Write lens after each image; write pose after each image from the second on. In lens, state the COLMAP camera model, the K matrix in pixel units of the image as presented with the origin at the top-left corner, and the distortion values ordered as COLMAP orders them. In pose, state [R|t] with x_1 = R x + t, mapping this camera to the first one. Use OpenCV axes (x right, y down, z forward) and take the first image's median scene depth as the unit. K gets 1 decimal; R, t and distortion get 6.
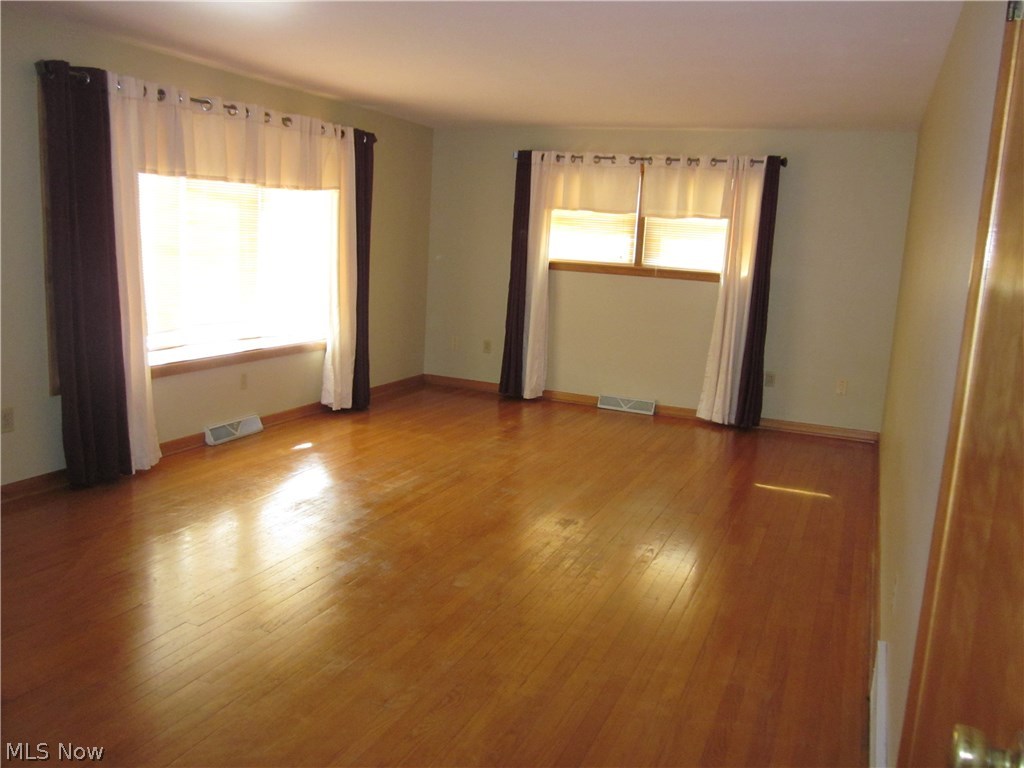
lens RADIAL K [[858.8, 0, 543.2], [0, 858.8, 394.0], [0, 0, 1]] dist [-0.021675, -0.003033]
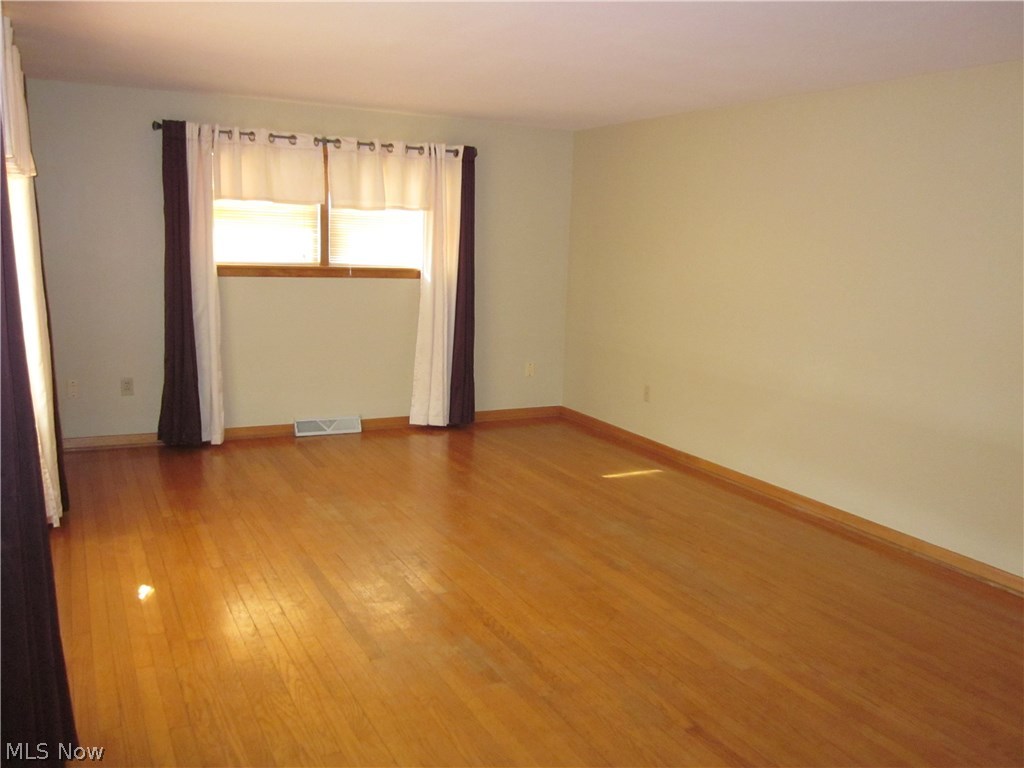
lens RADIAL K [[858.8, 0, 513.7], [0, 858.8, 387.8], [0, 0, 1]] dist [-0.021675, -0.003033]
pose [[0.646767, -0.166922, 0.744197, -0.434189], [0.137598, 0.985283, 0.101413, -0.090787], [-0.750173, 0.036809, 0.660216, 0.299885]]
